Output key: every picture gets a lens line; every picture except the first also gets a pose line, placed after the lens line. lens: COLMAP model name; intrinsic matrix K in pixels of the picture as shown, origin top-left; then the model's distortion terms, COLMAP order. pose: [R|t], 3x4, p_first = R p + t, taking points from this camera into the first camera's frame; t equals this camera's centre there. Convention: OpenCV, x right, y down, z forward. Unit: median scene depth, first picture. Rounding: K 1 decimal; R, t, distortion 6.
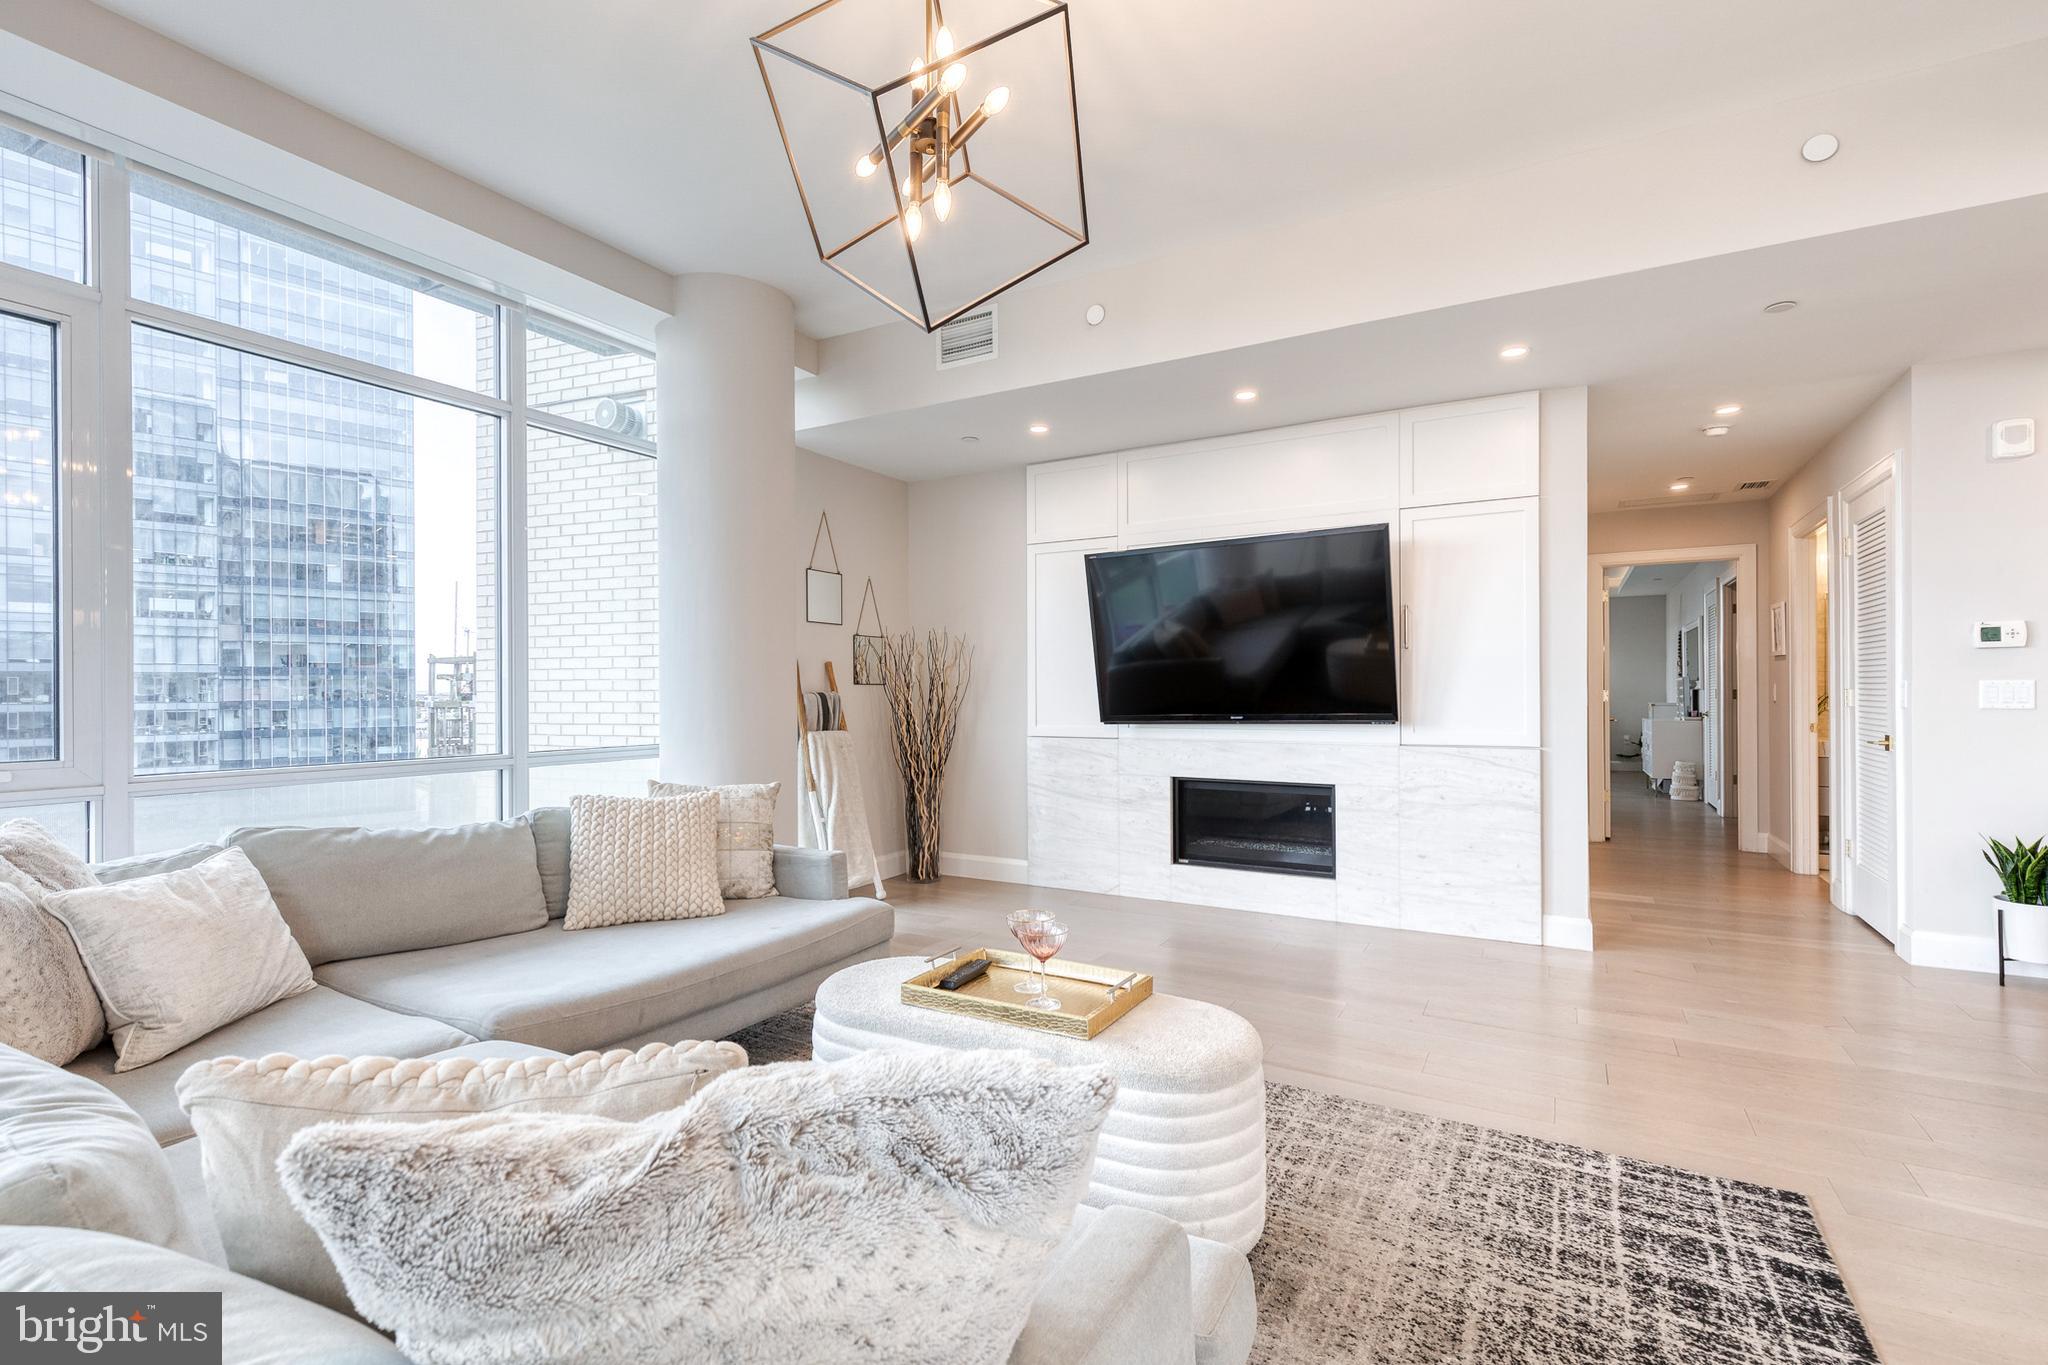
lens RADIAL K [[920.8, 0, 1043.6], [0, 920.8, 690.8], [0, 0, 1]] dist [0.008199, -0.001113]
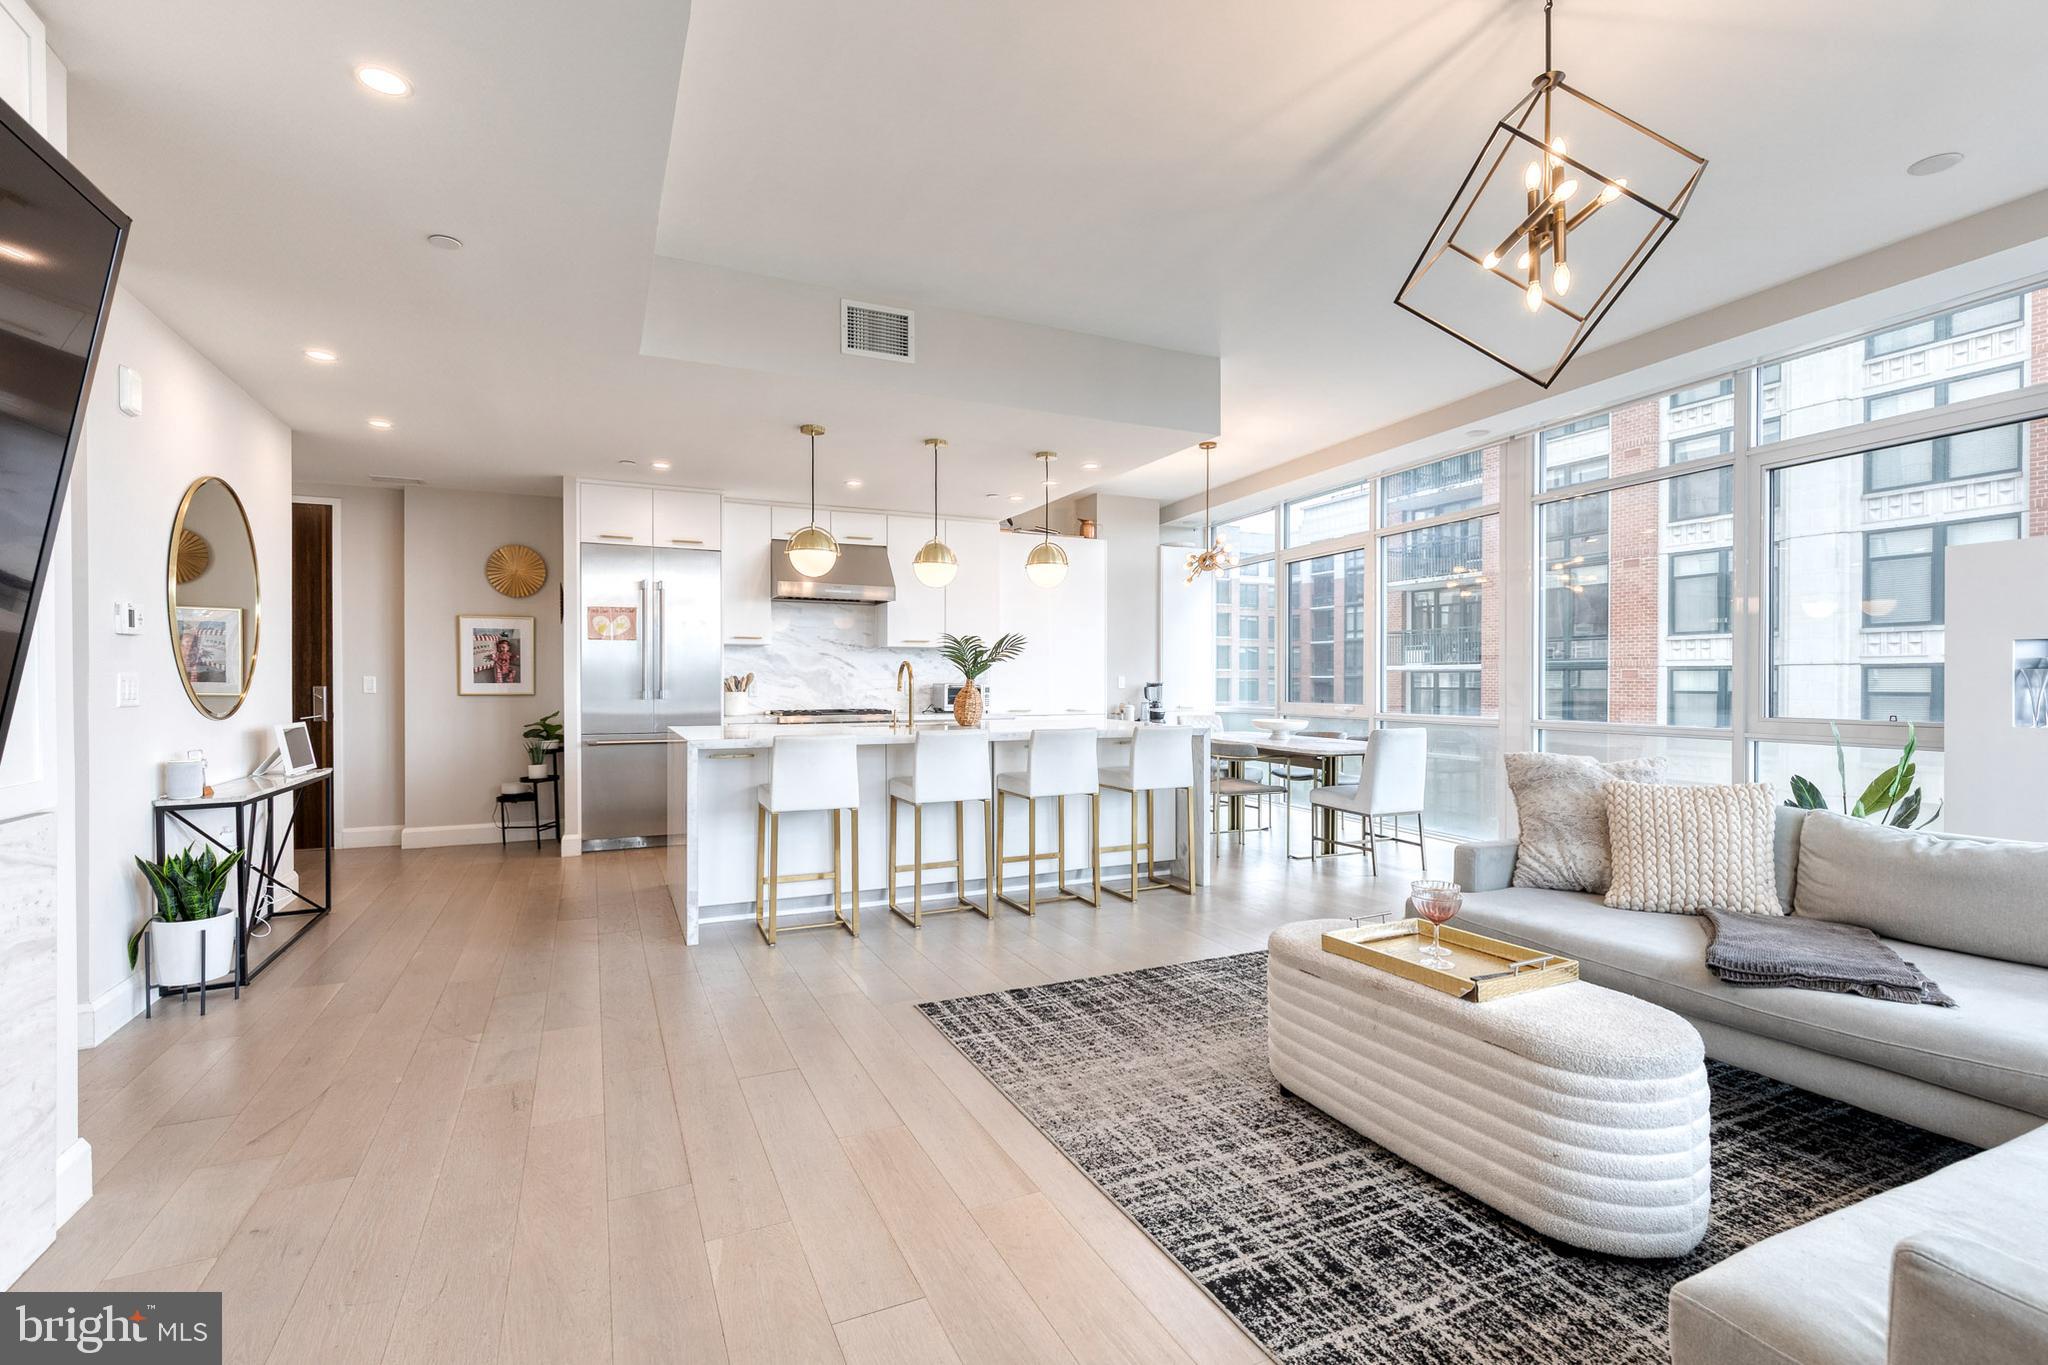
lens RADIAL K [[936.2, 0, 1034.9], [0, 936.2, 684.4], [0, 0, 1]] dist [0.007500, -0.000414]
pose [[-0.815409, 0.002247, 0.578880, -0.135811], [0.003262, 0.999994, 0.000713, -0.000202], [-0.578876, 0.002469, -0.815412, 1.113519]]
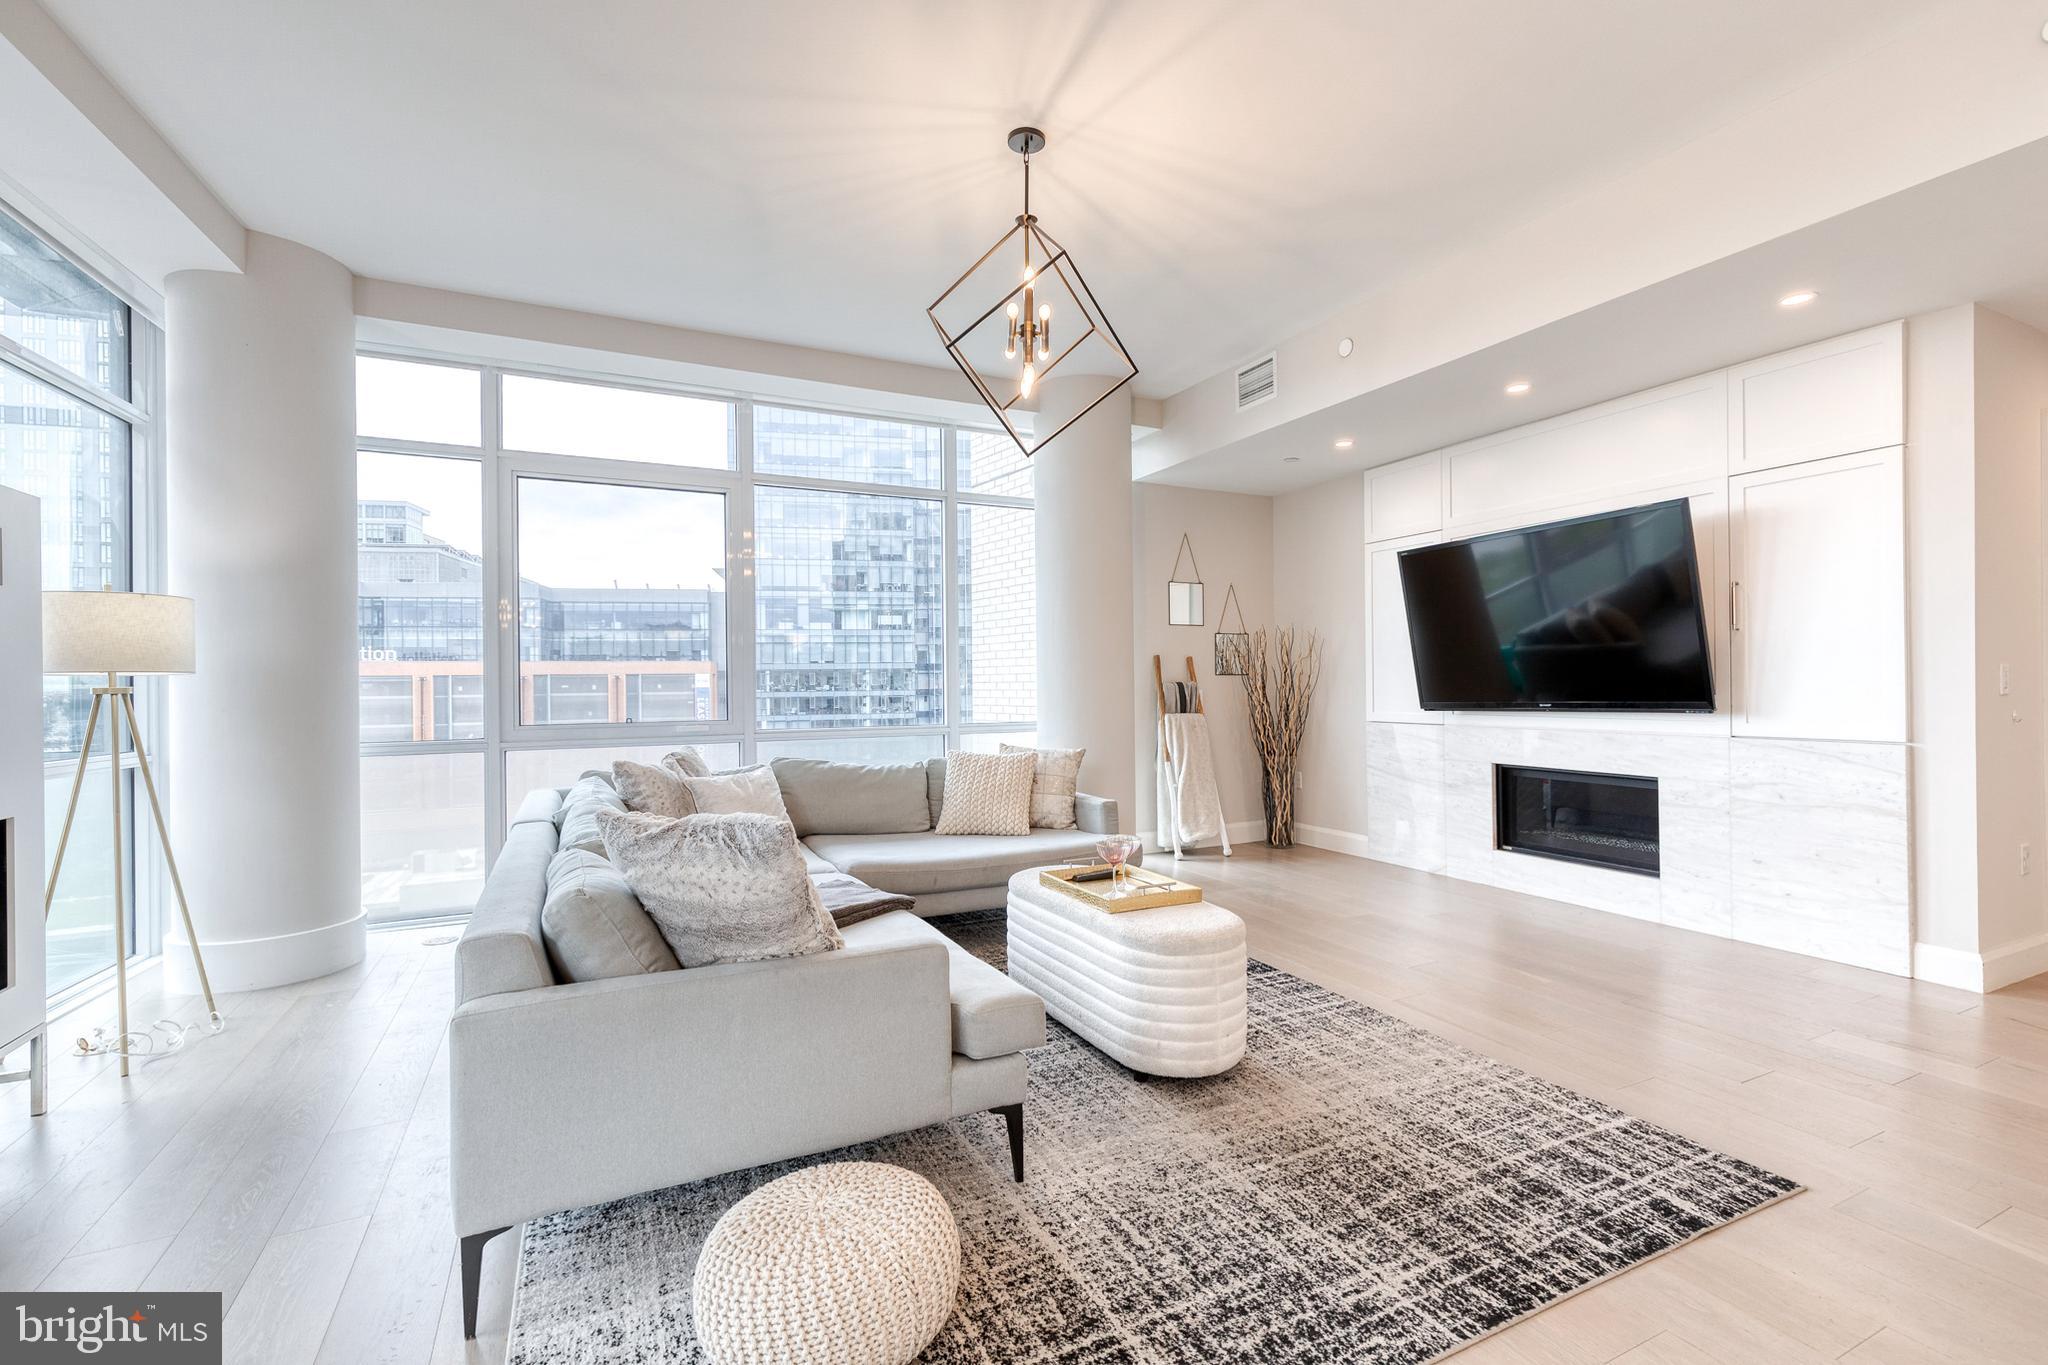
lens RADIAL K [[913.7, 0, 1045.4], [0, 913.7, 682.5], [0, 0, 1]] dist [0.002237, 0.000320]
pose [[0.829630, -0.005490, -0.558286, 0.356855], [0.007962, 0.999966, 0.001997, -0.001759], [0.558256, -0.006102, 0.829646, -0.133875]]
